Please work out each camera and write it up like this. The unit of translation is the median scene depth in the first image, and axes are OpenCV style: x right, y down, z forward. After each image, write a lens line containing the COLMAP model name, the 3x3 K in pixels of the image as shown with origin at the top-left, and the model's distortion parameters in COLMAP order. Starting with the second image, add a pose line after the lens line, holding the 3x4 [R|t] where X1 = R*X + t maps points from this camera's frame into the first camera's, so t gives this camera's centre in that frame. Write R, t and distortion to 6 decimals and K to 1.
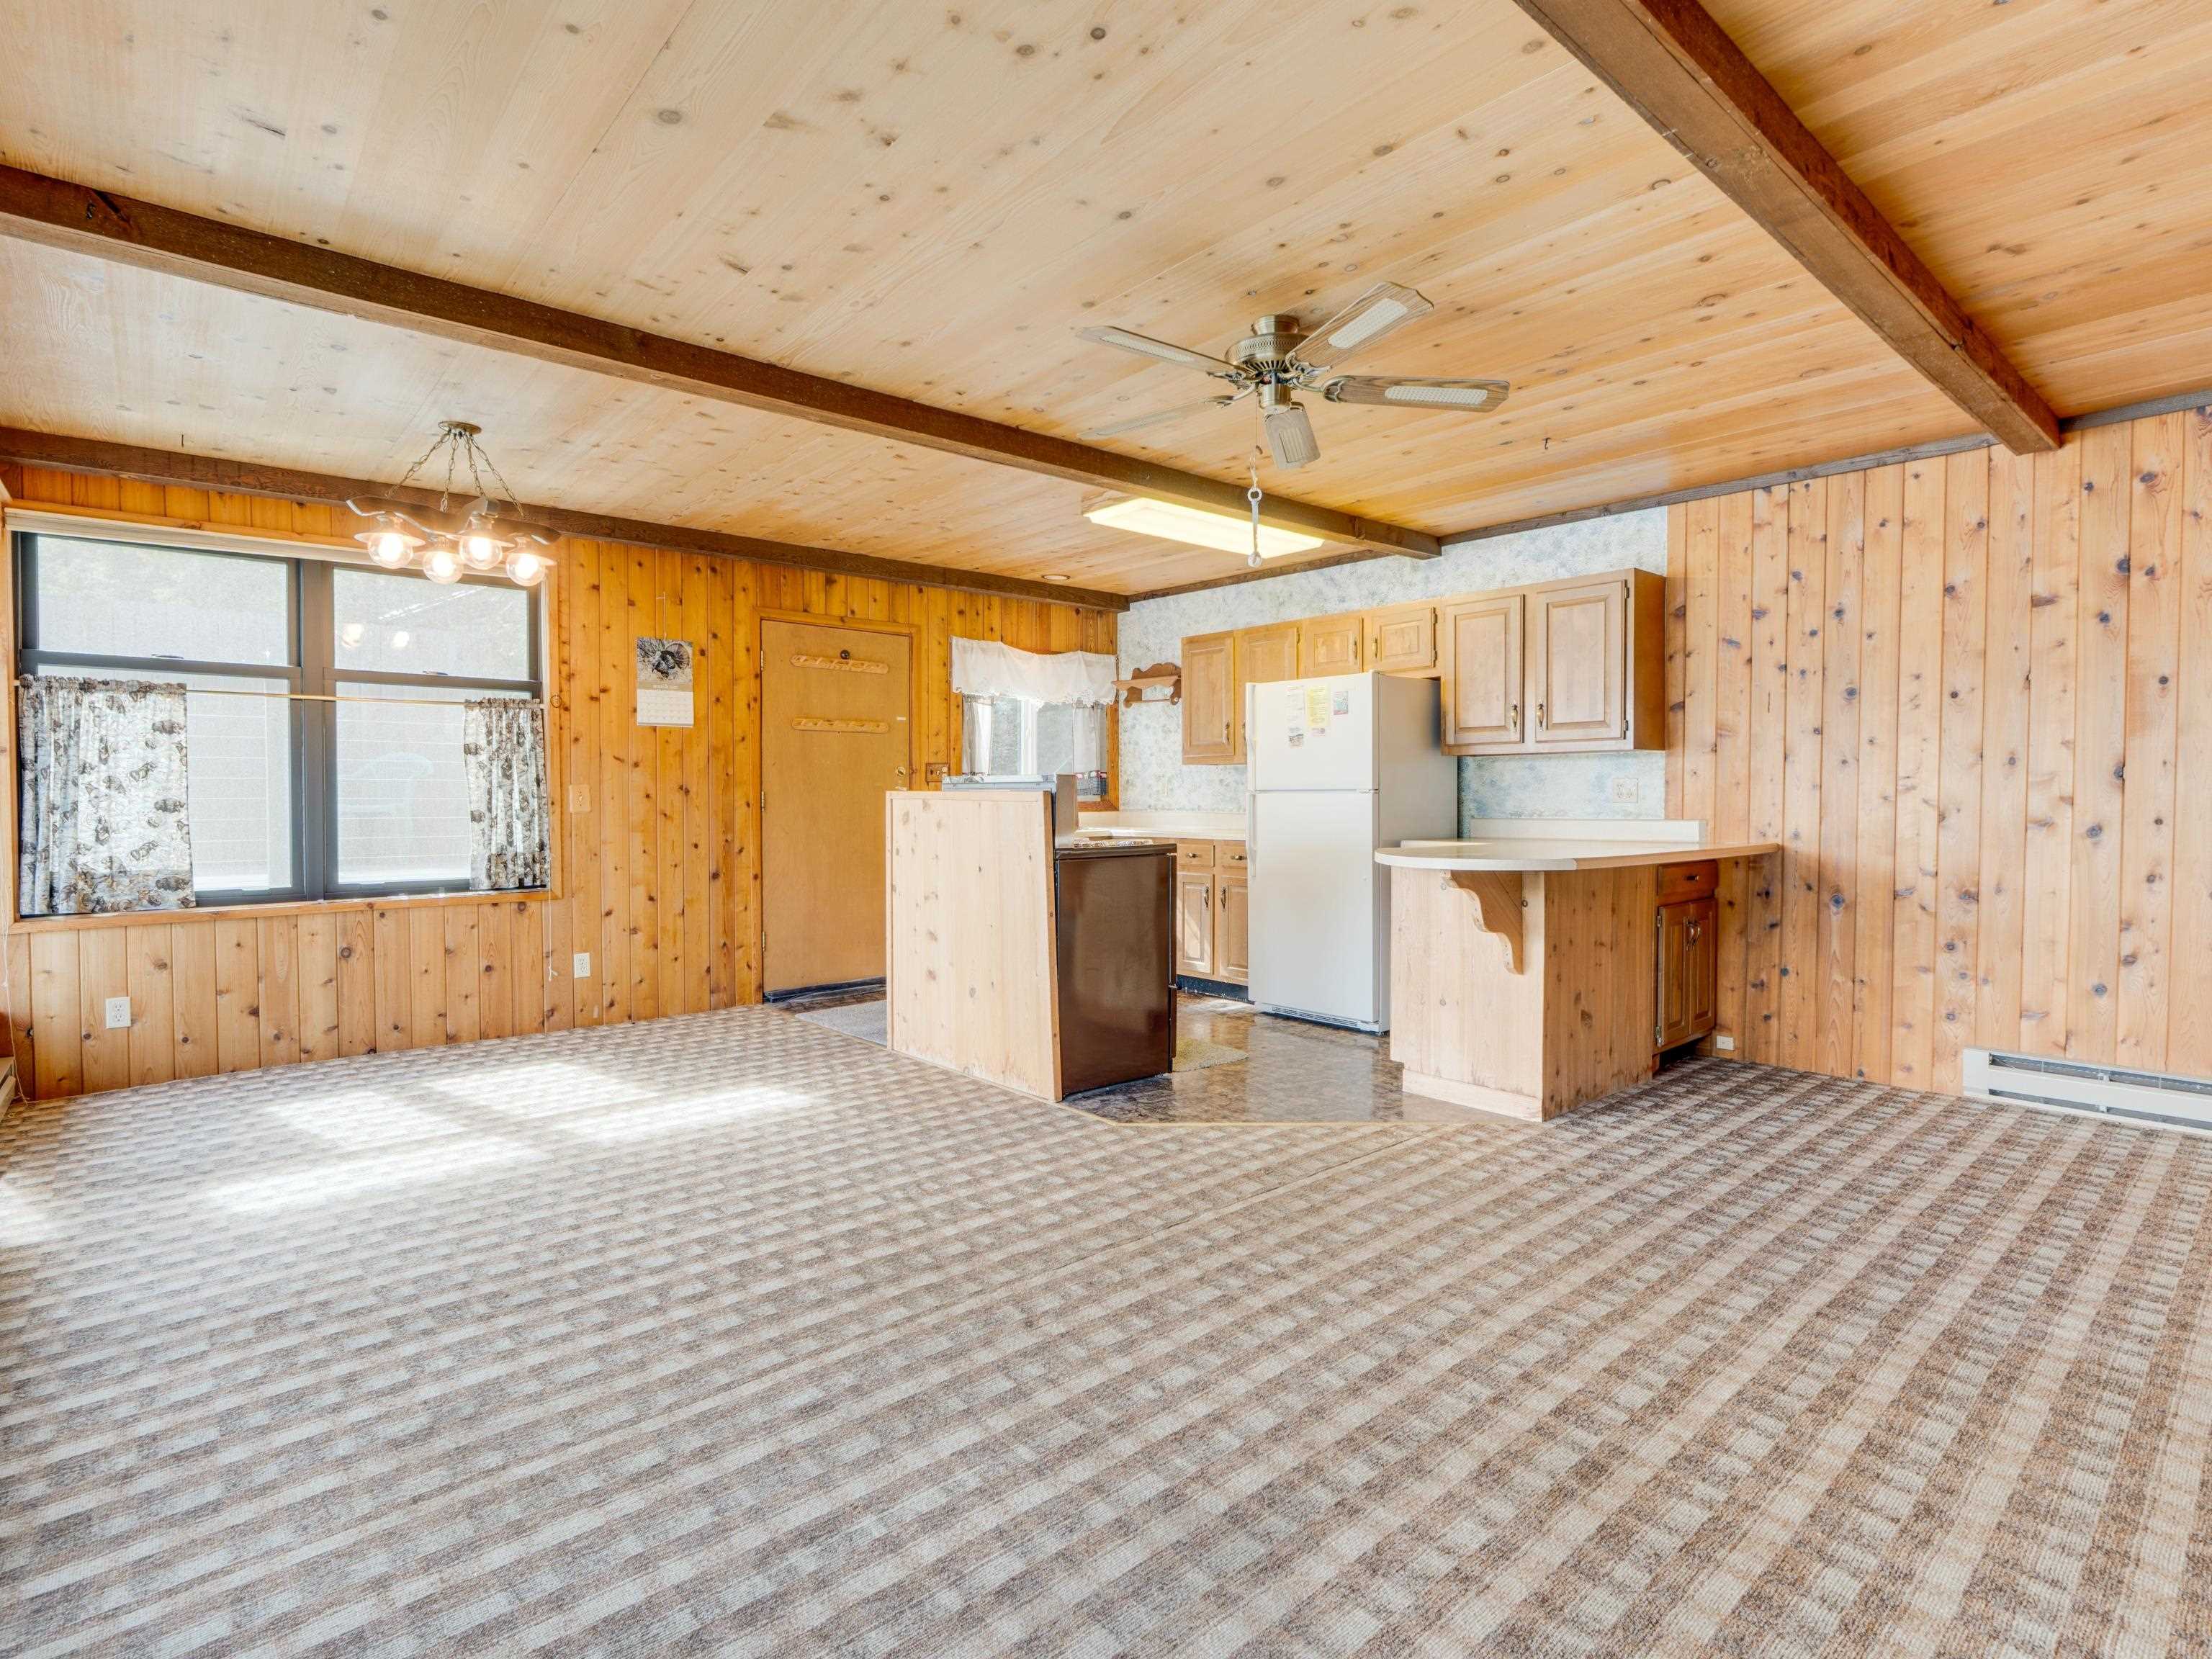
lens RADIAL K [[1104.1, 0, 1121.6], [0, 1104.1, 829.2], [0, 0, 1]] dist [-0.006463, -0.000877]
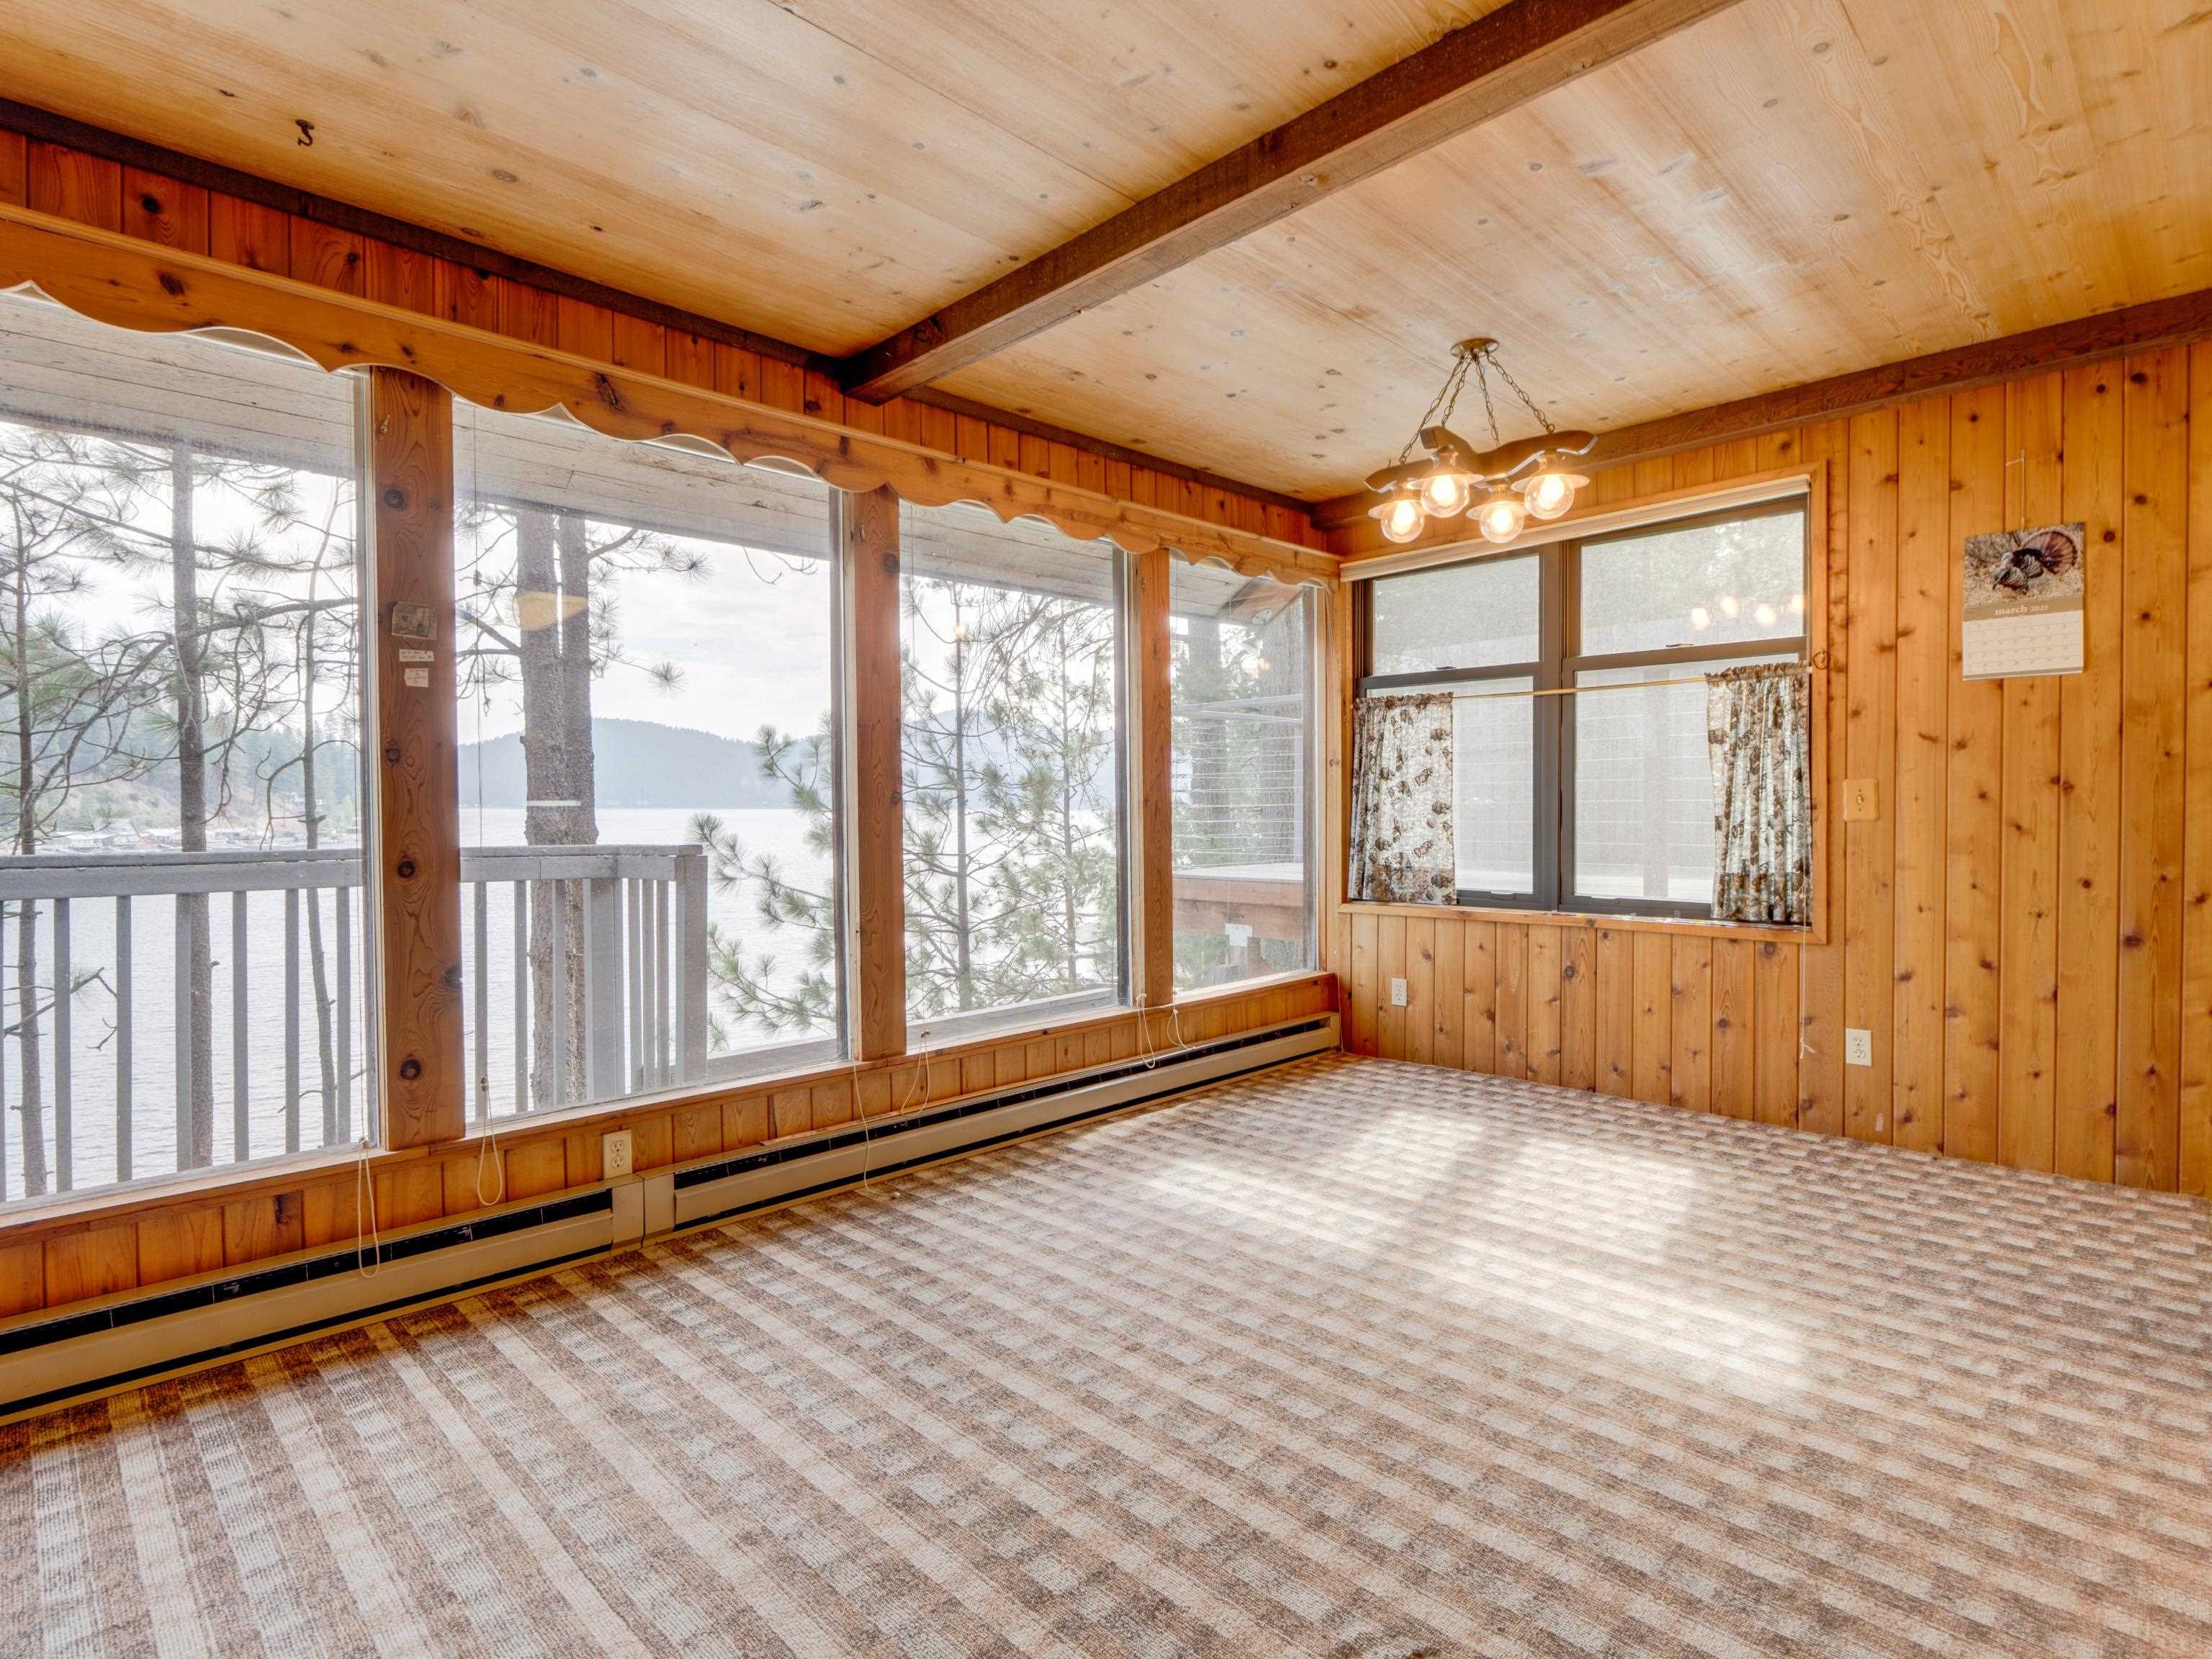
lens RADIAL K [[1104.1, 0, 1117.5], [0, 1104.1, 825.1], [0, 0, 1]] dist [-0.006463, -0.000877]
pose [[0.063574, 0.020096, -0.997775, 0.165847], [-0.024511, 0.999527, 0.018570, -0.014991], [0.997676, 0.023276, 0.064036, 0.550028]]
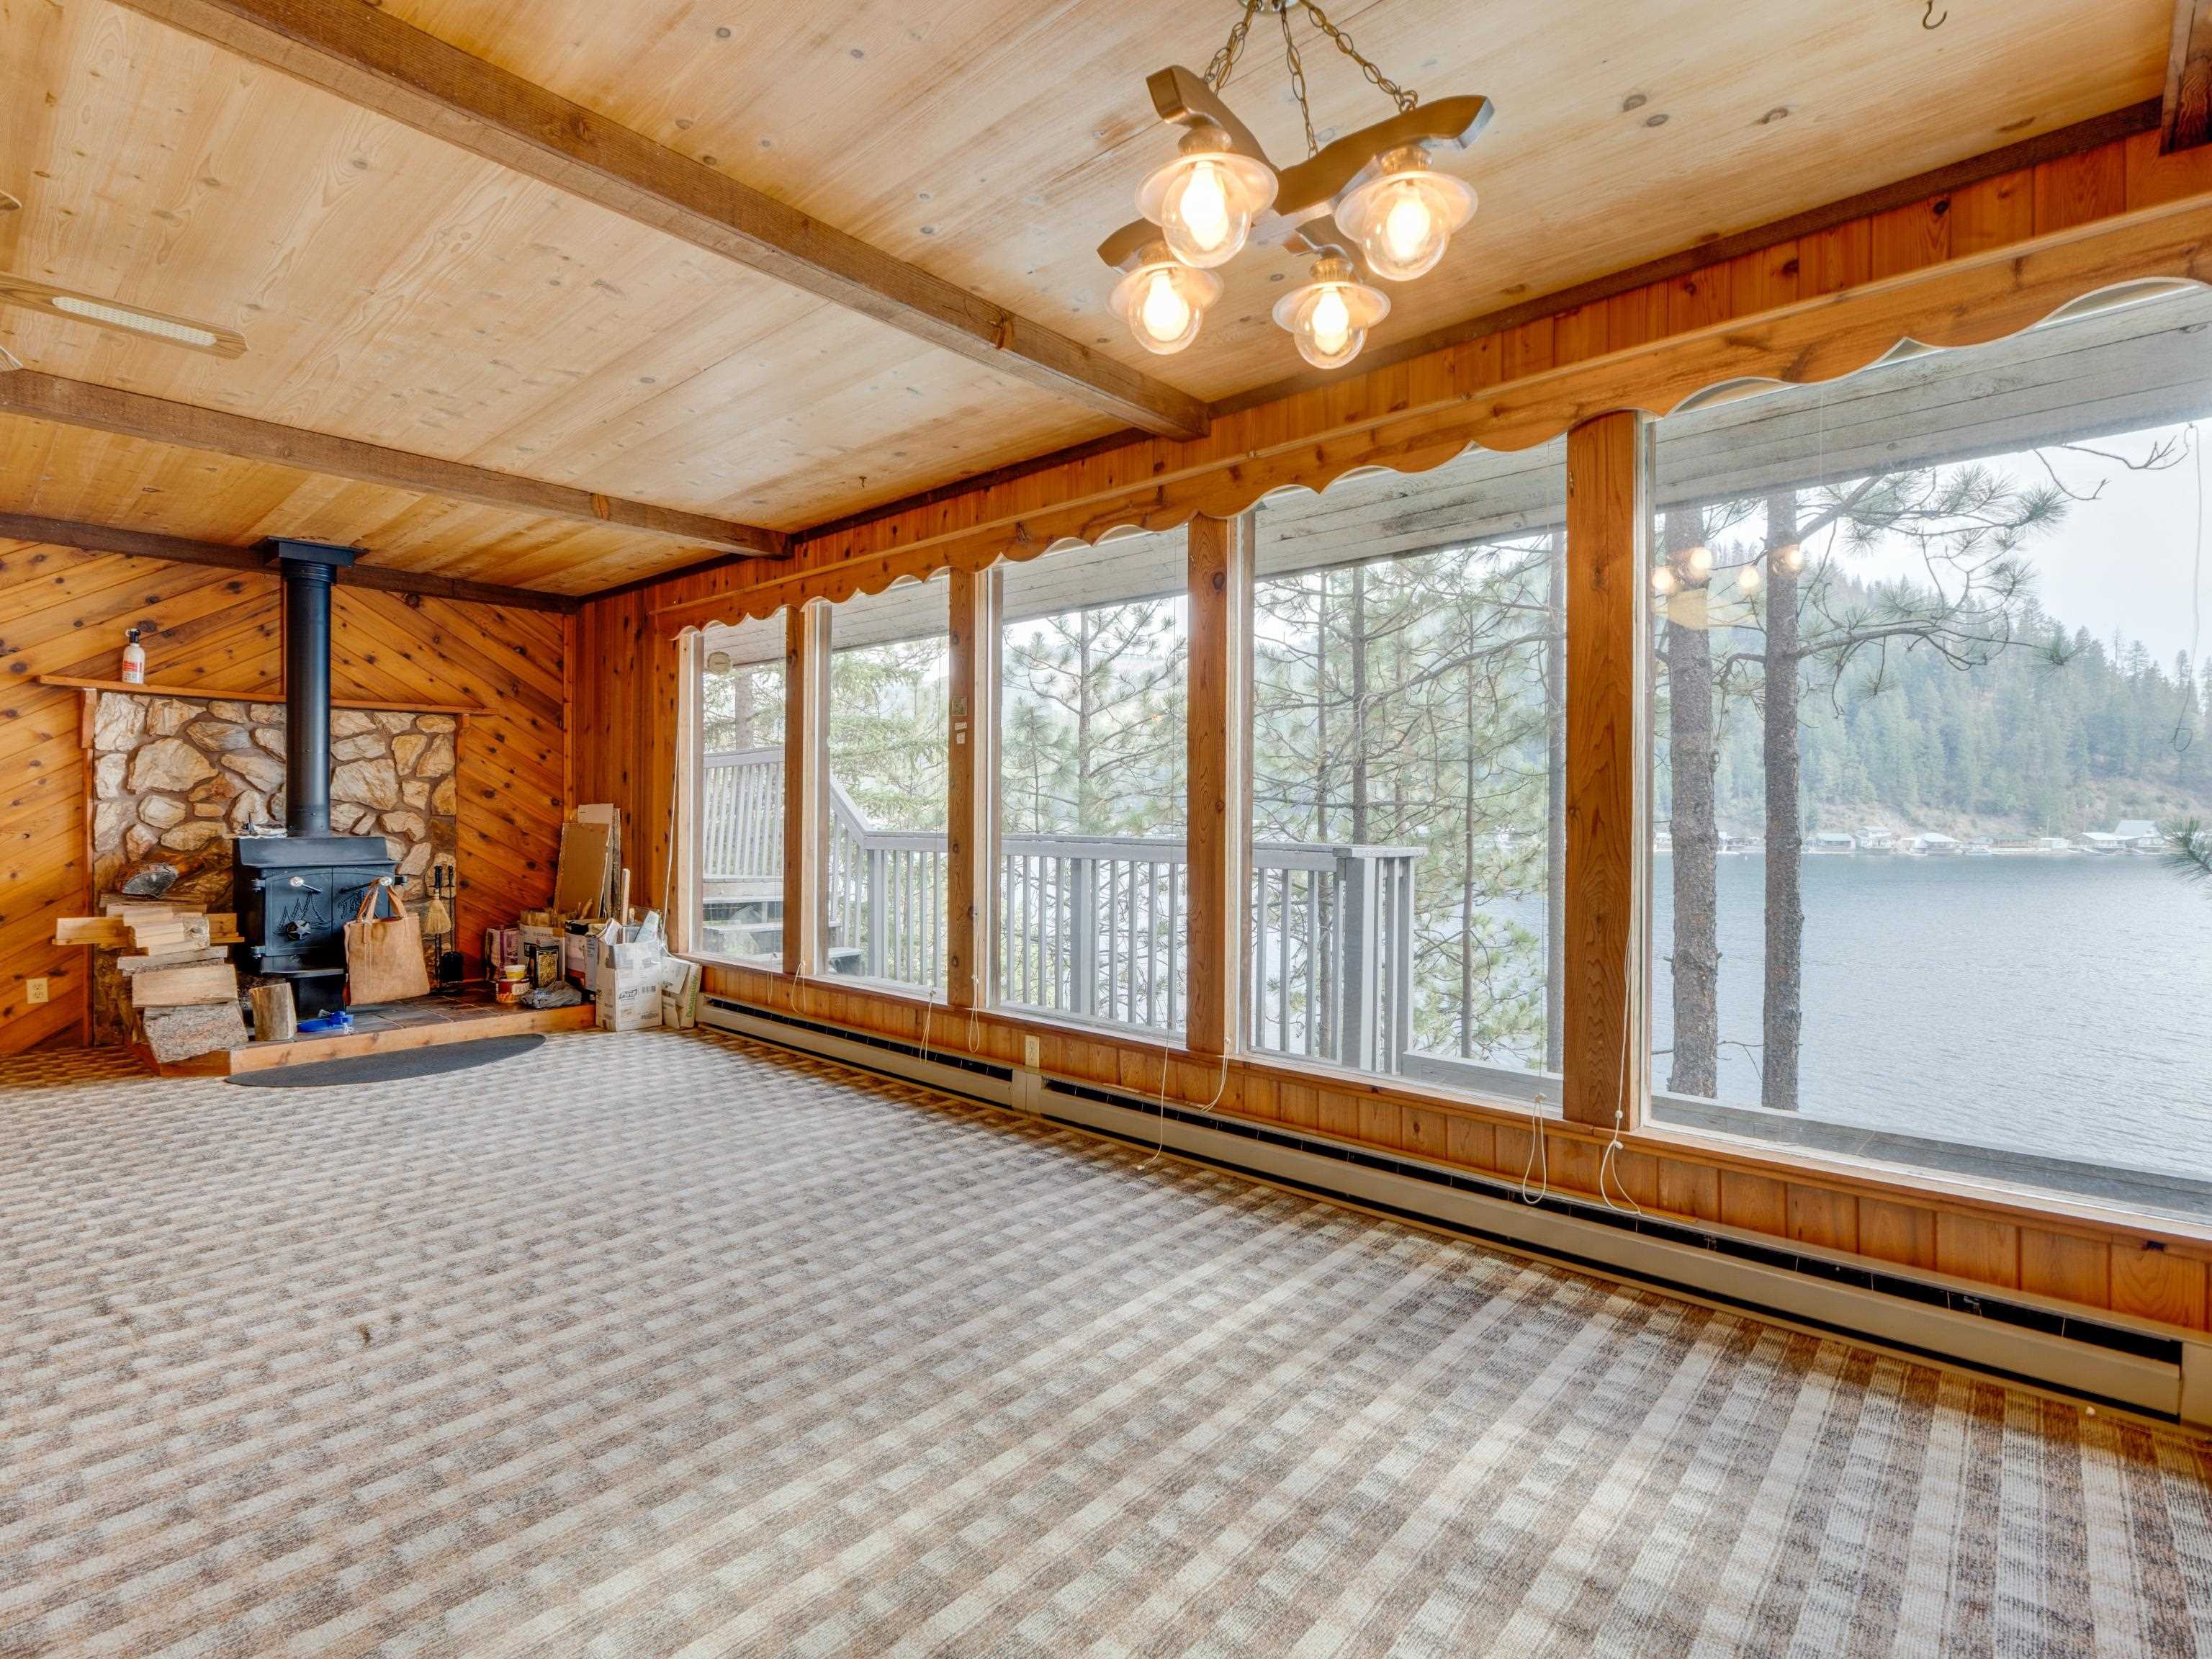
lens RADIAL K [[1085.2, 0, 1109.7], [0, 1085.2, 818.8], [0, 0, 1]] dist [-0.003915, -0.001625]
pose [[-0.993276, 0.001878, -0.115755, -0.387695], [-0.002342, 0.999338, 0.036306, -0.032463], [0.115747, 0.036333, -0.992614, 1.152696]]
